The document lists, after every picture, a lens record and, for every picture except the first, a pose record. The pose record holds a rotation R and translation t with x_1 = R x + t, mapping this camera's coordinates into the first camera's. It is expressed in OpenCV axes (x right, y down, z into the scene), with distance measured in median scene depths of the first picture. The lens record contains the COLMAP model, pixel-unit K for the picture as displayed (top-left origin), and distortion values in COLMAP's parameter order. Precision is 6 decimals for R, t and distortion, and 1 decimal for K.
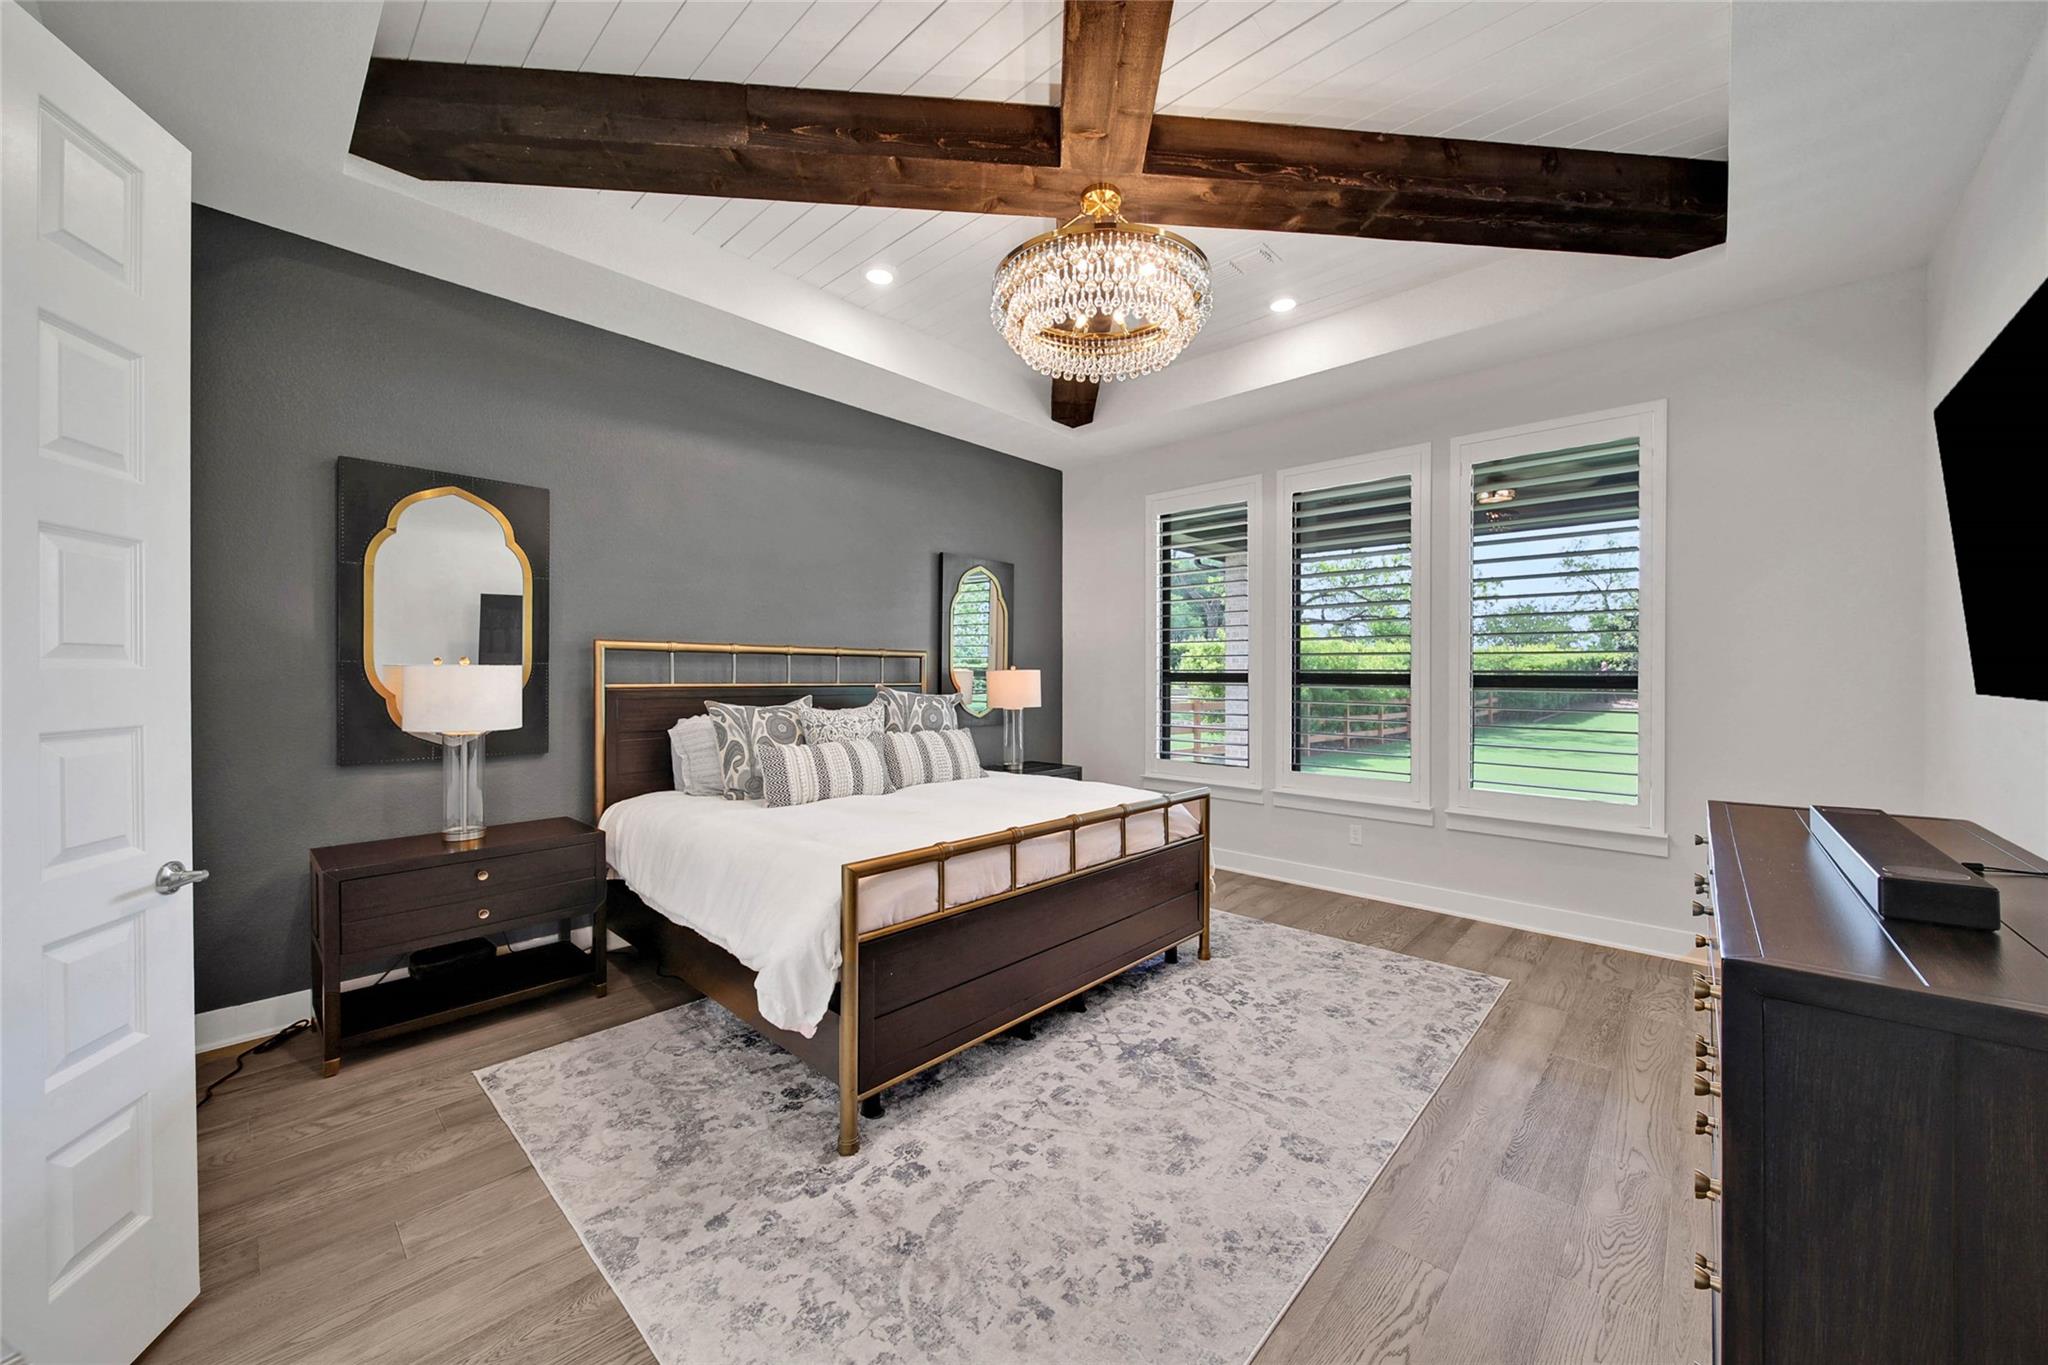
lens RADIAL K [[748.3, 0, 1022.8], [0, 748.3, 681.4], [0, 0, 1]] dist [-0.002720, -0.000596]
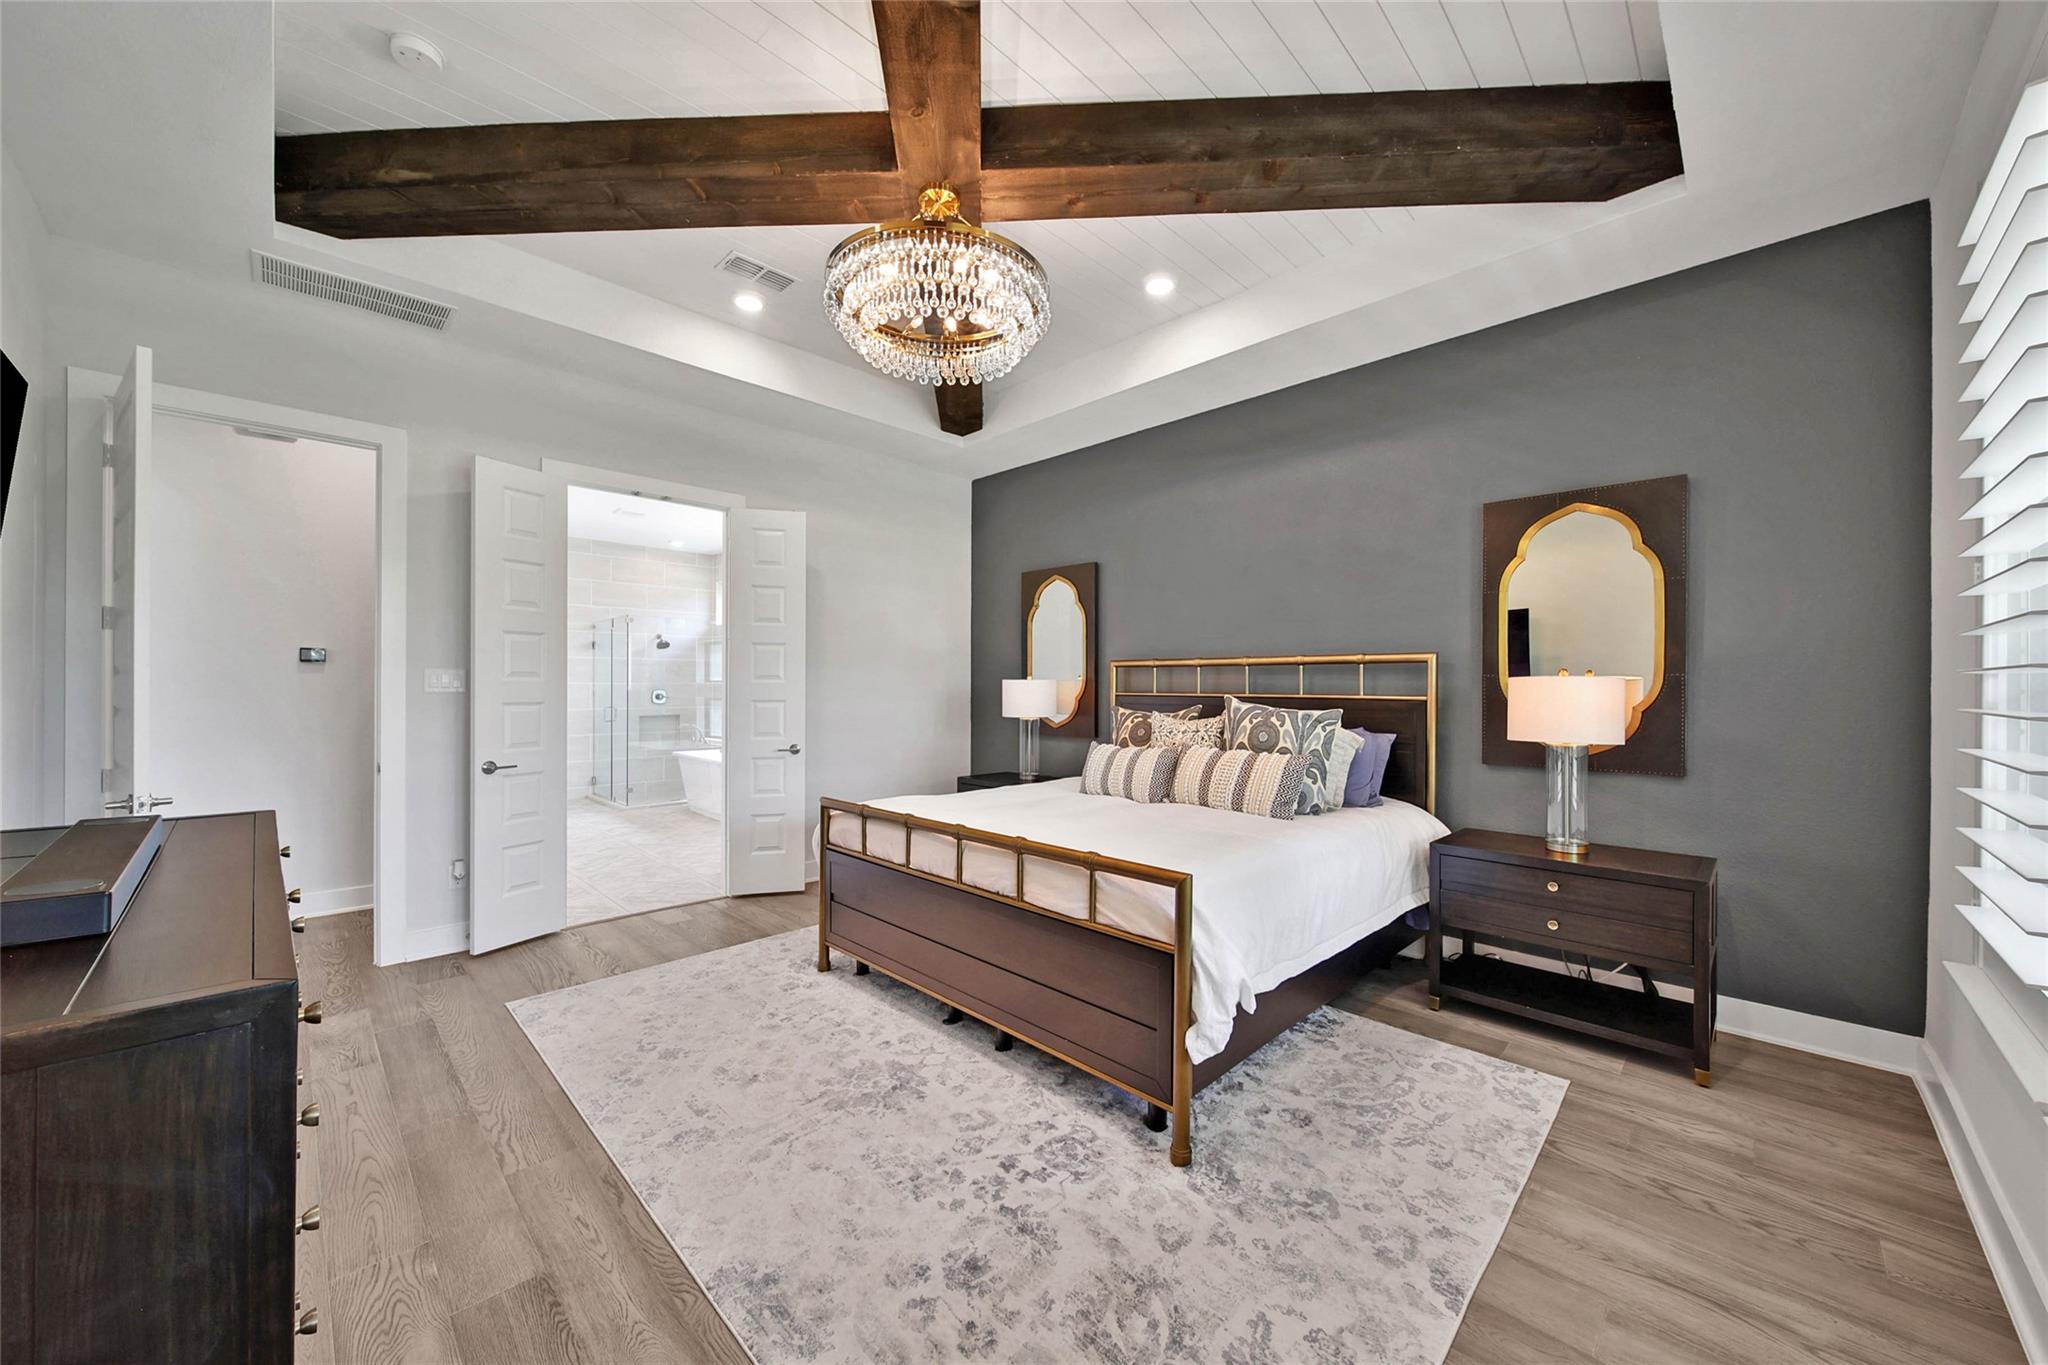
lens RADIAL K [[748.3, 0, 1044.2], [0, 748.3, 683.3], [0, 0, 1]] dist [-0.002720, -0.000596]
pose [[-0.025592, -0.005343, -0.999658, 1.060230], [-0.013165, 0.999901, -0.005007, -0.005628], [0.999586, 0.013032, -0.025660, 1.139648]]
